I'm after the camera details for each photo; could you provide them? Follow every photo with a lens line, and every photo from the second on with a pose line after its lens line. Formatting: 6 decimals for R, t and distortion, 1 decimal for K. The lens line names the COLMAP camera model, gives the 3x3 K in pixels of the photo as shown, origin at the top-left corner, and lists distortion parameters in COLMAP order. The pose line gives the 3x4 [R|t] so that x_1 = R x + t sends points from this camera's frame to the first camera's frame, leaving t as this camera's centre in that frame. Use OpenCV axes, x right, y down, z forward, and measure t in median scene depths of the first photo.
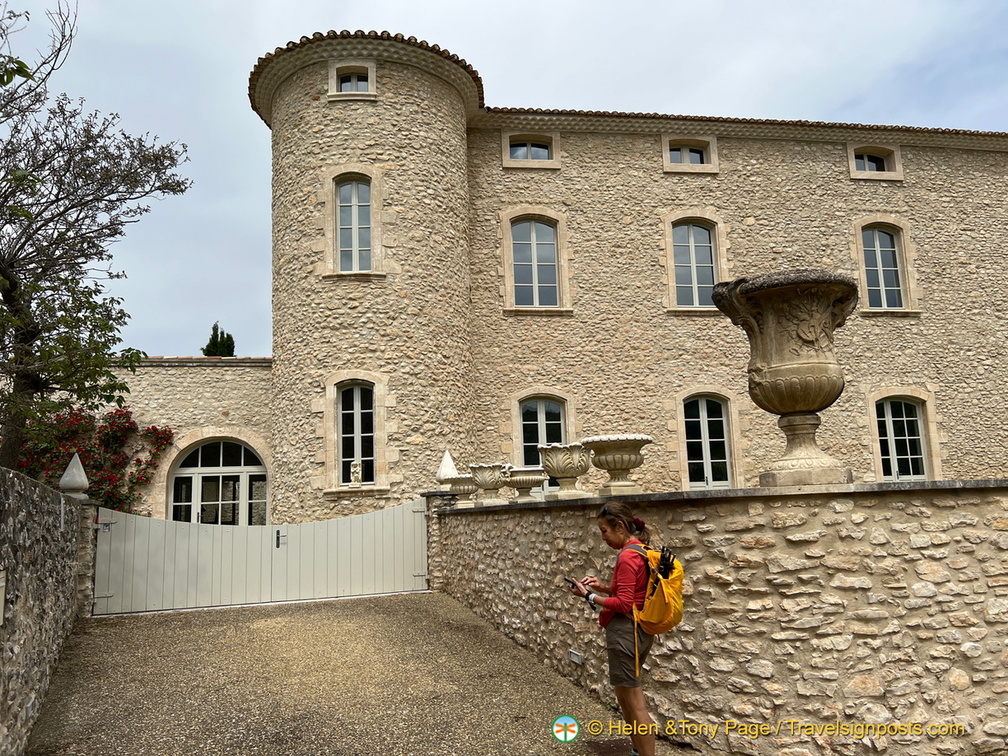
lens RADIAL K [[765.3, 0, 509.3], [0, 765.3, 379.9], [0, 0, 1]] dist [0.063270, -0.077789]
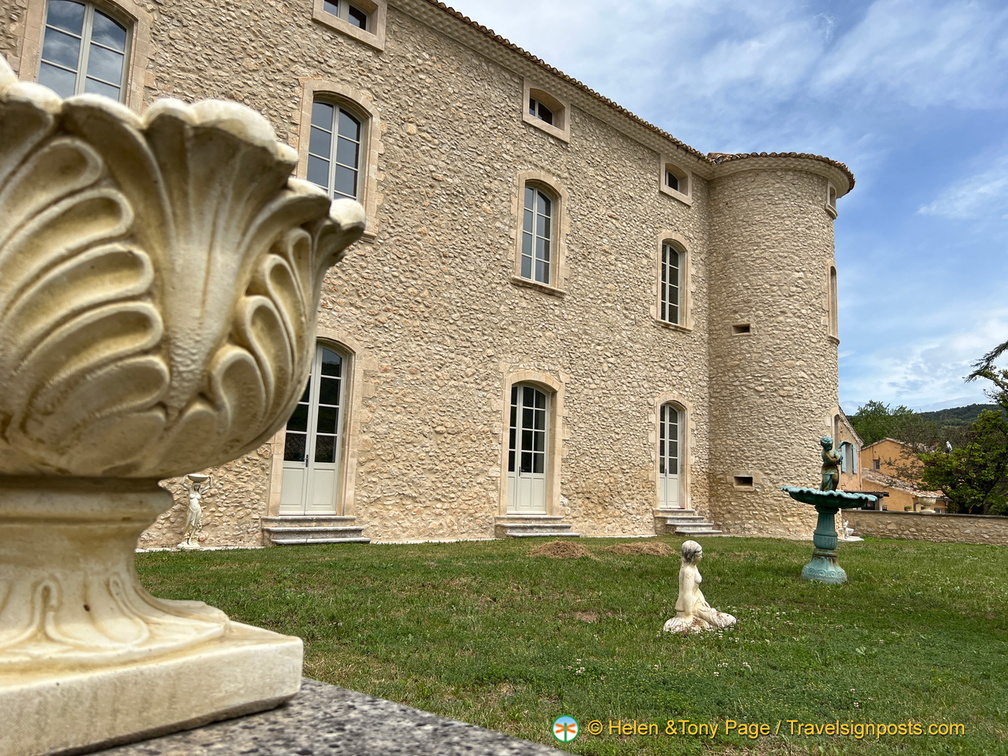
lens RADIAL K [[765.3, 0, 509.3], [0, 765.3, 379.9], [0, 0, 1]] dist [0.063270, -0.077789]
pose [[0.834543, 0.141902, 0.532356, 0.021872], [-0.153873, 0.987844, -0.022097, 0.041723], [-0.529020, -0.063474, 0.846232, 0.284725]]
